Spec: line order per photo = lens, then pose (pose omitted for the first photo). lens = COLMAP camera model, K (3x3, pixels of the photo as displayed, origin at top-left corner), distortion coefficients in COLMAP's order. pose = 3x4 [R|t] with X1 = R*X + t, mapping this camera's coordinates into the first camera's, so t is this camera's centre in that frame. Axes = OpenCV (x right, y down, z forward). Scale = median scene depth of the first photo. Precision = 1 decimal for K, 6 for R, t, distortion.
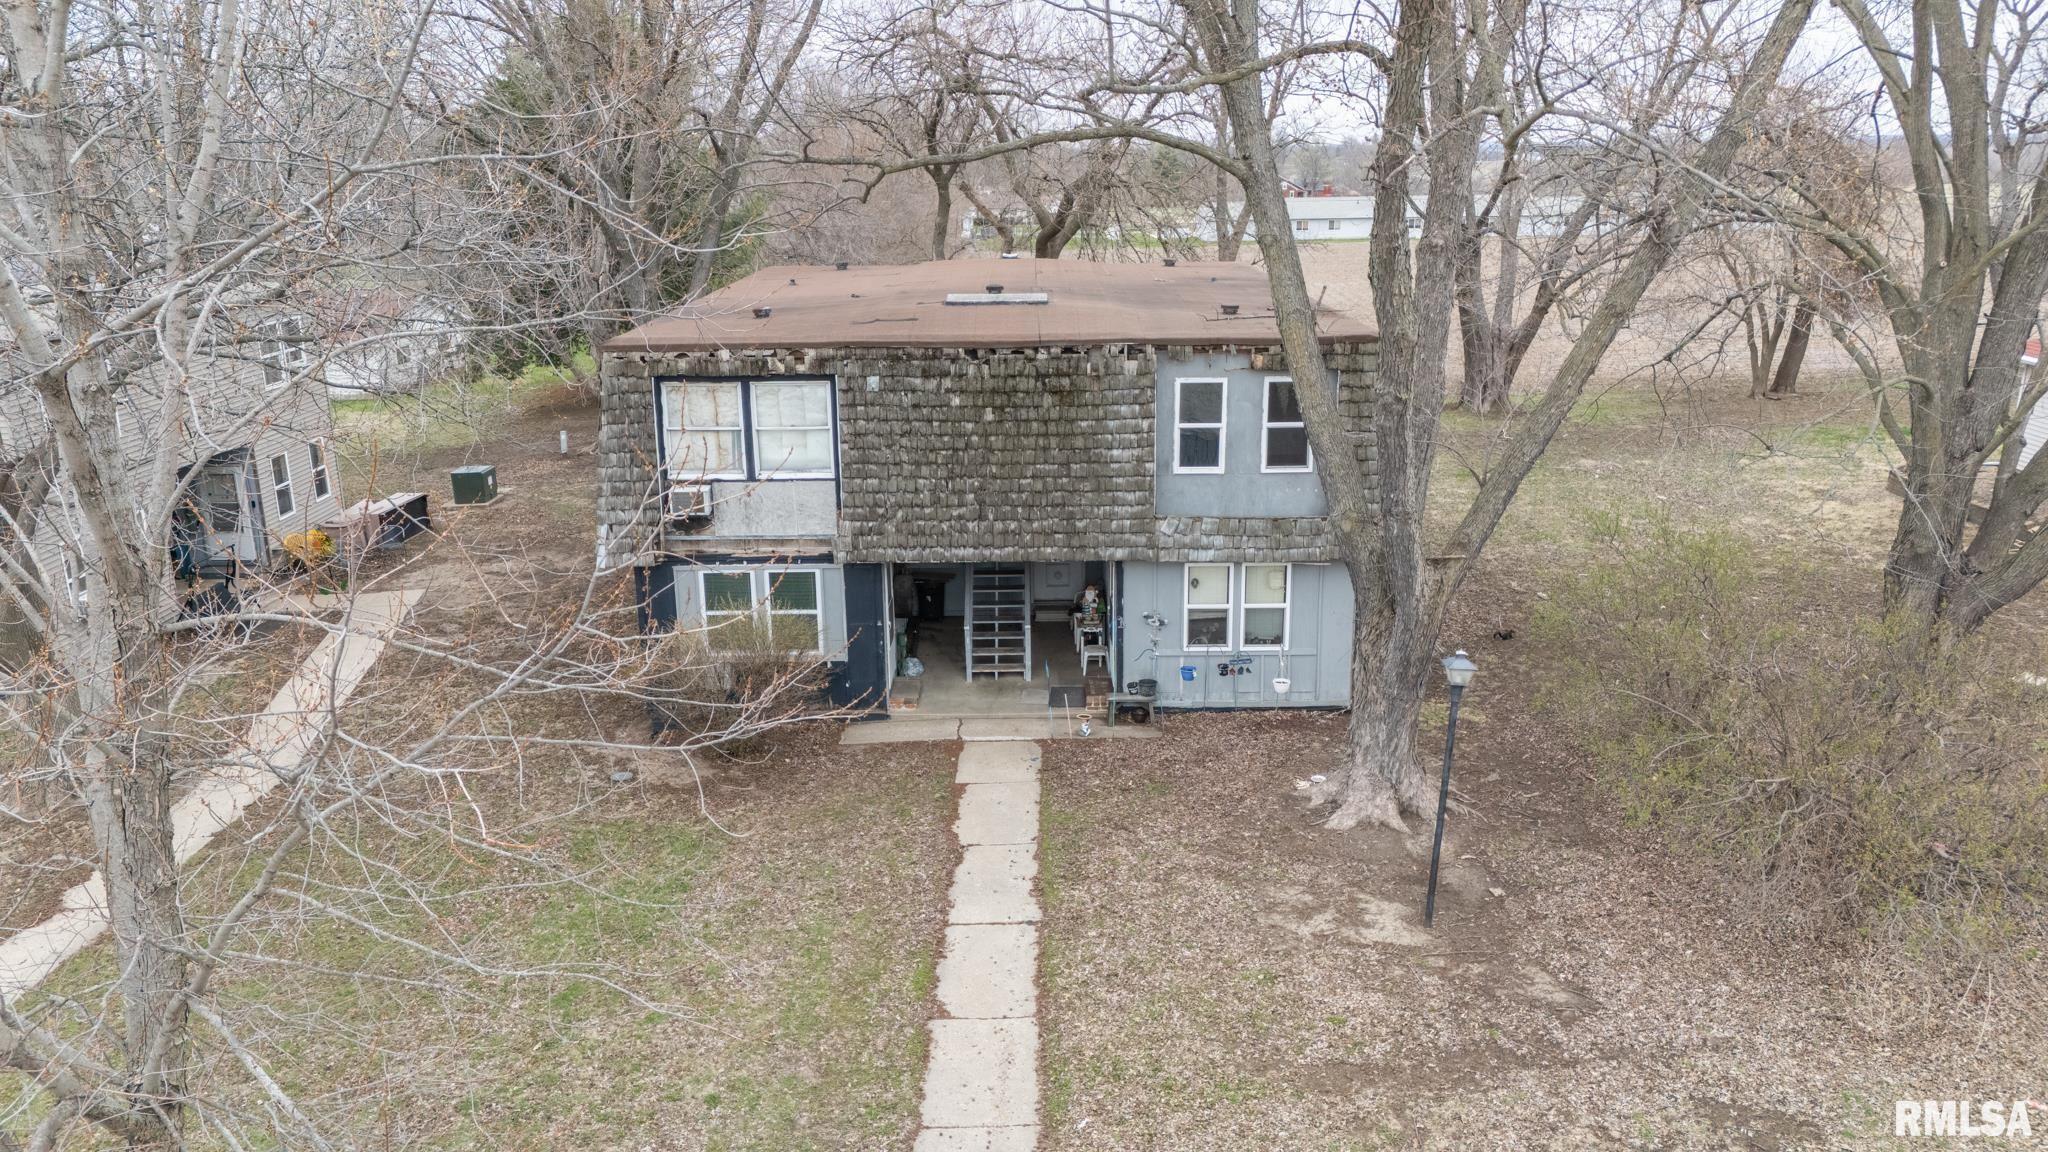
lens RADIAL K [[1467.4, 0, 1008.9], [0, 1467.4, 566.6], [0, 0, 1]] dist [0.091509, -0.080168]
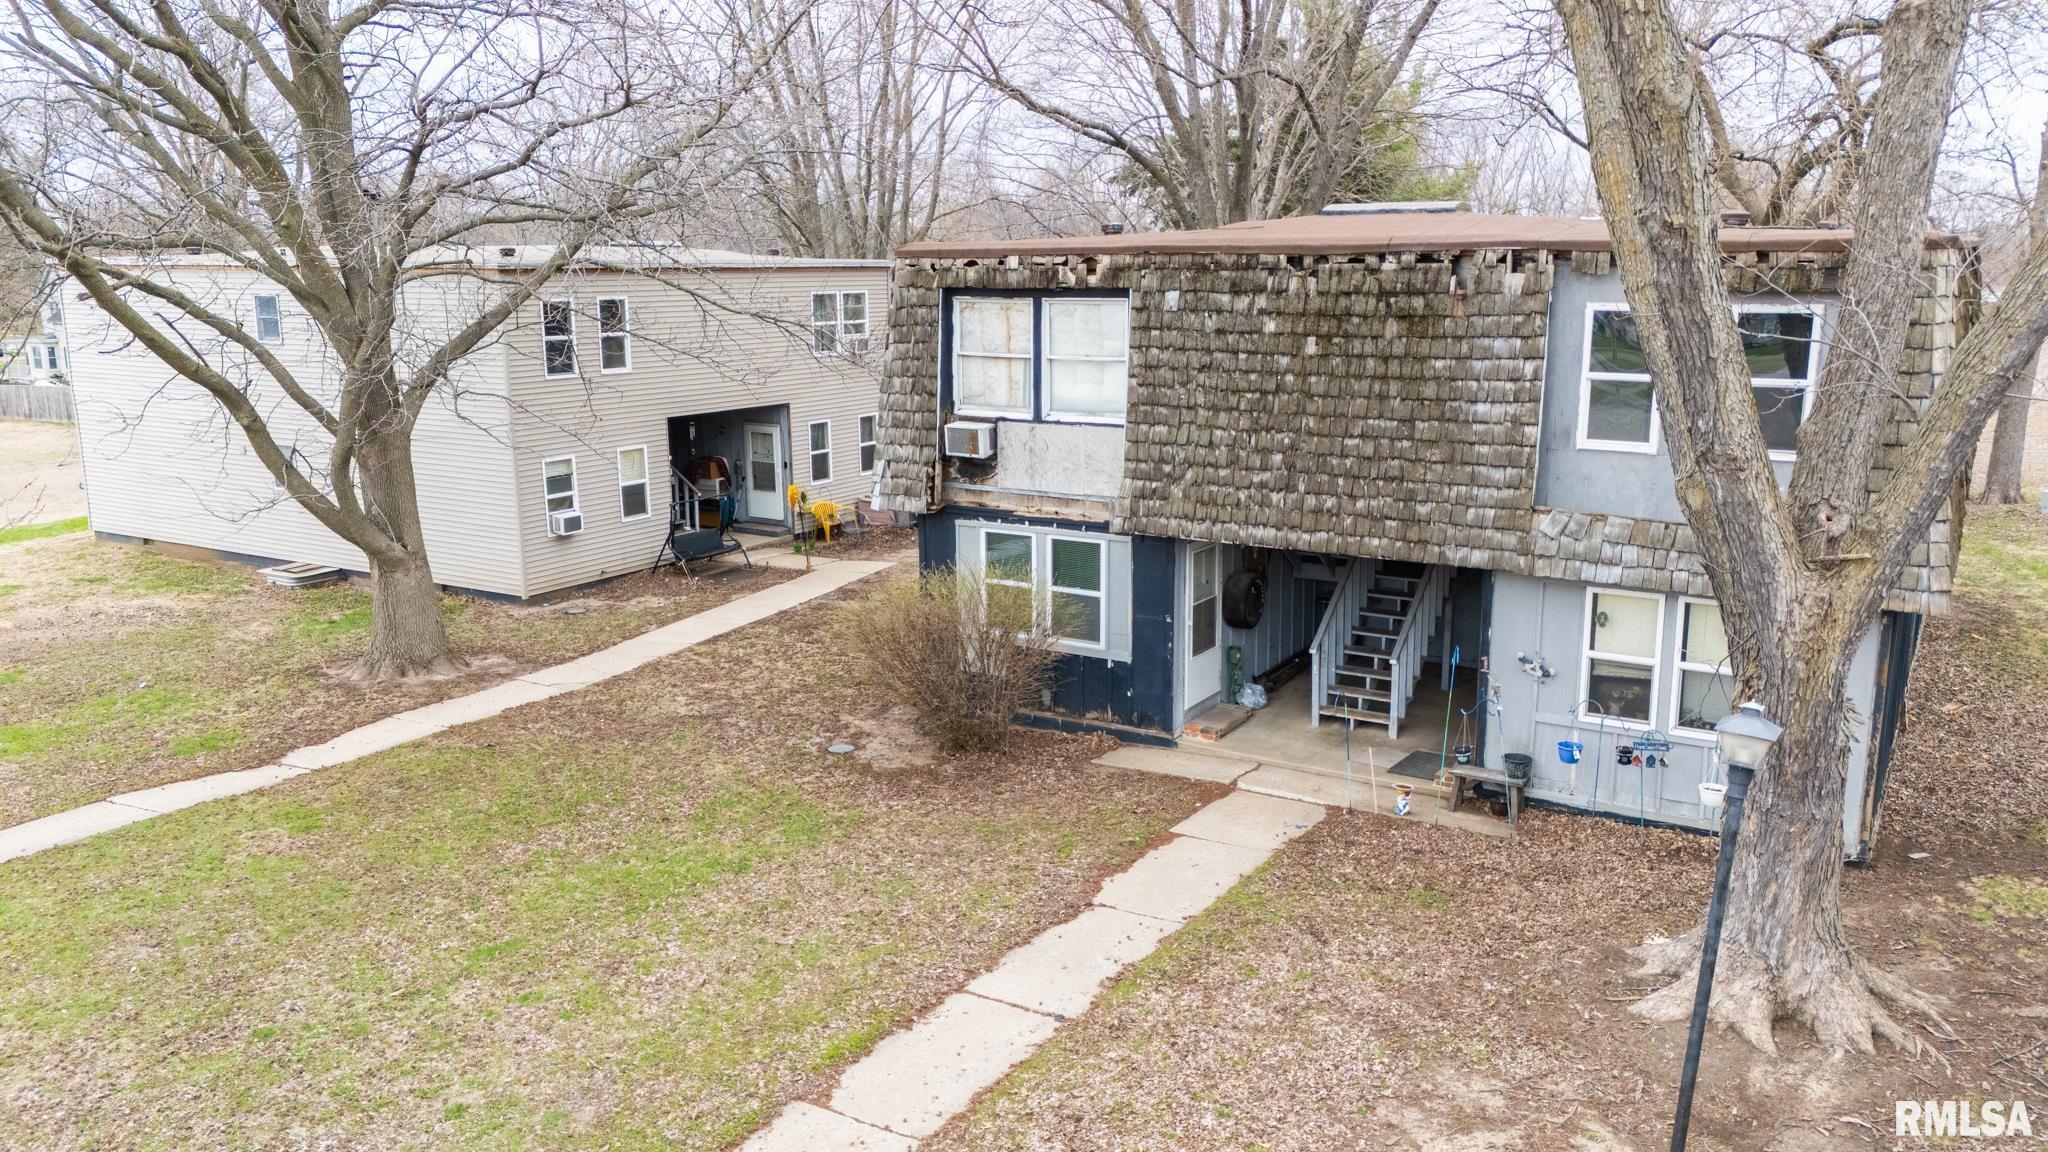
lens RADIAL K [[1515.3, 0, 1047.4], [0, 1515.3, 568.3], [0, 0, 1]] dist [0.152174, -0.301719]
pose [[0.860522, 0.112230, -0.496897, 0.260109], [-0.143947, 0.989248, -0.025851, 0.043609], [0.488653, 0.093772, 0.867424, 0.284934]]
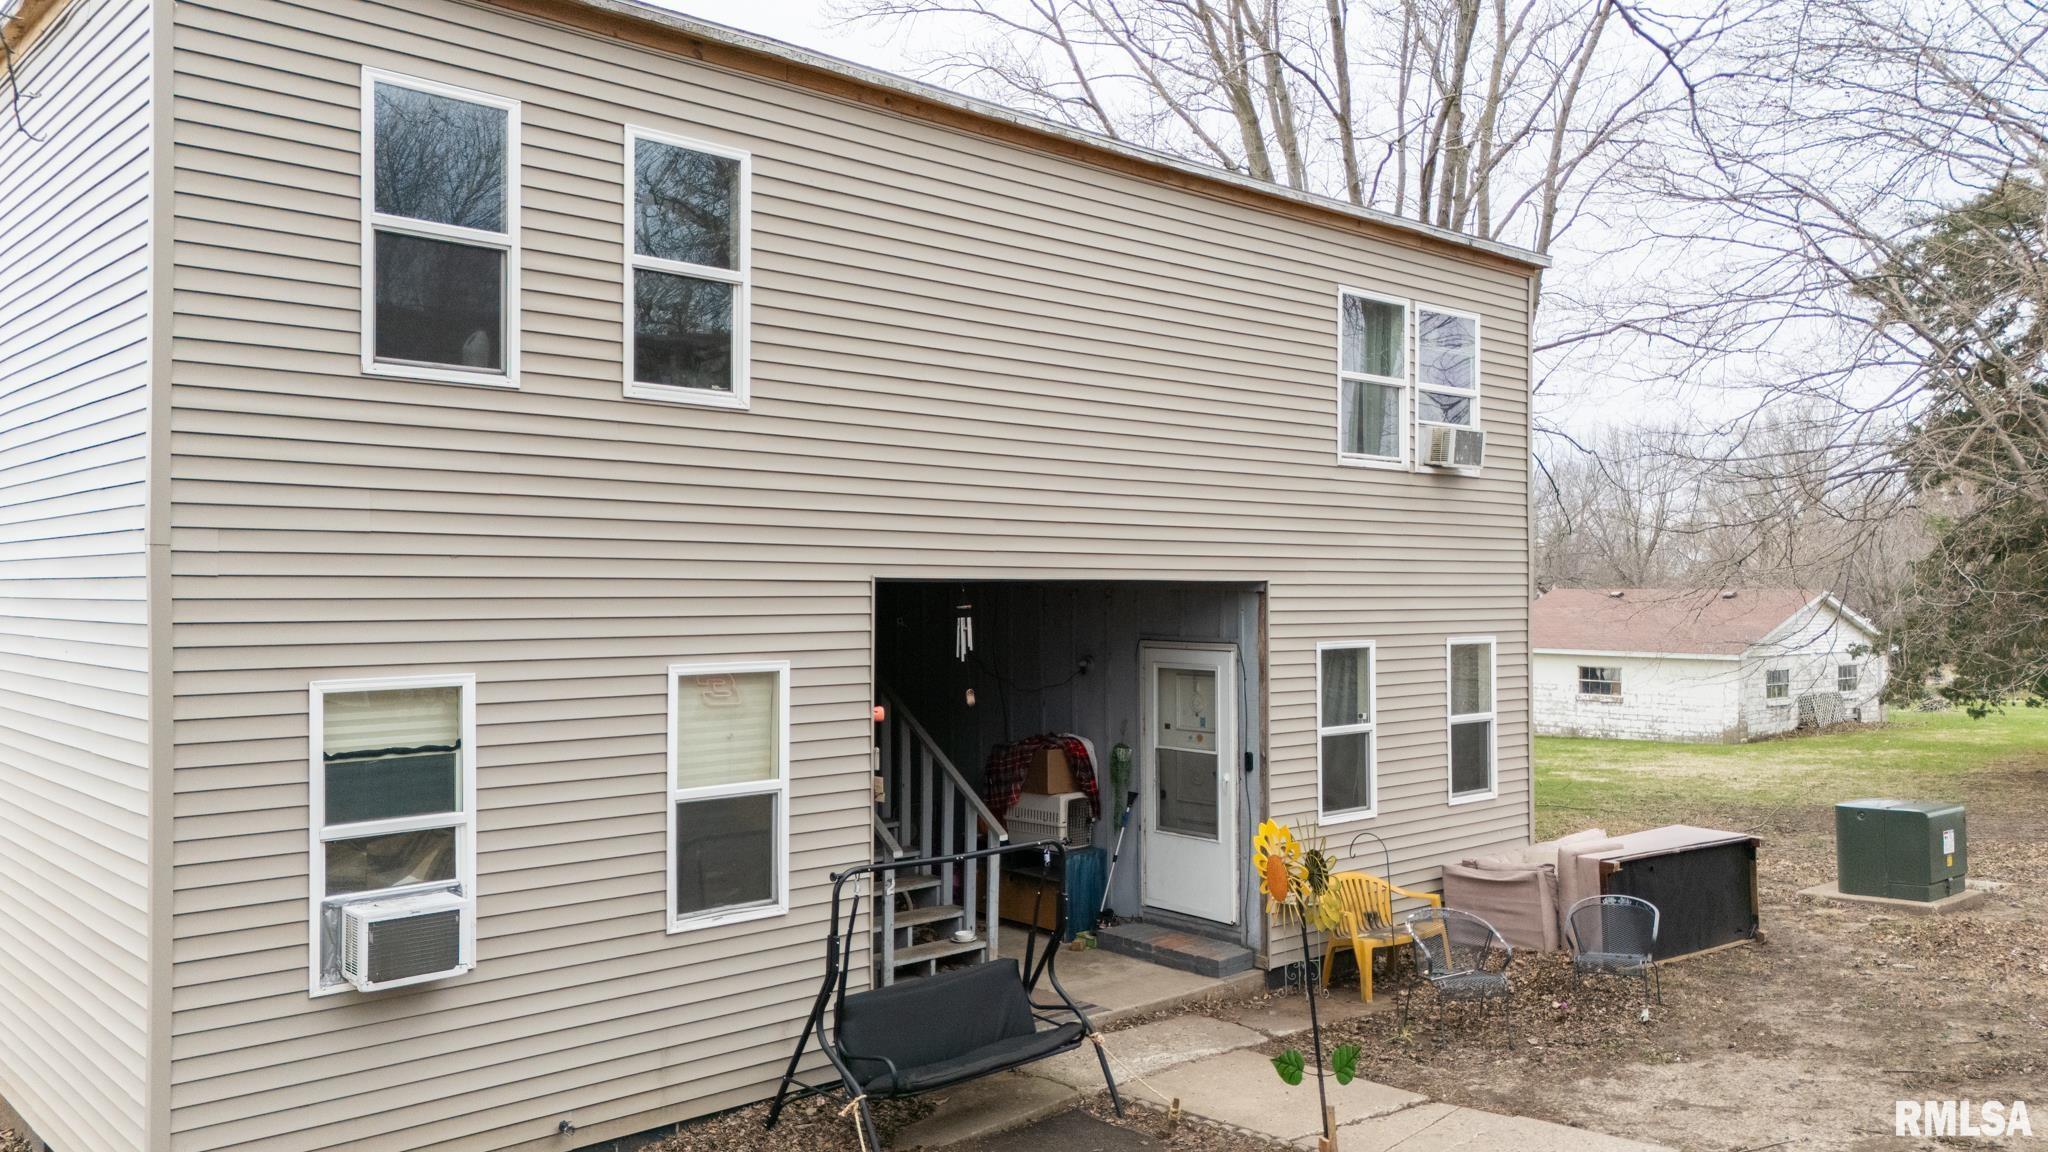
lens RADIAL K [[1586.8, 0, 1069.8], [0, 1586.8, 575.3], [0, 0, 1]] dist [0.081677, -0.066262]
pose [[0.688532, 0.005786, -0.725183, -0.393103], [-0.202251, 0.961825, -0.184354, -0.009827], [0.696433, 0.273603, 0.663418, 1.061125]]
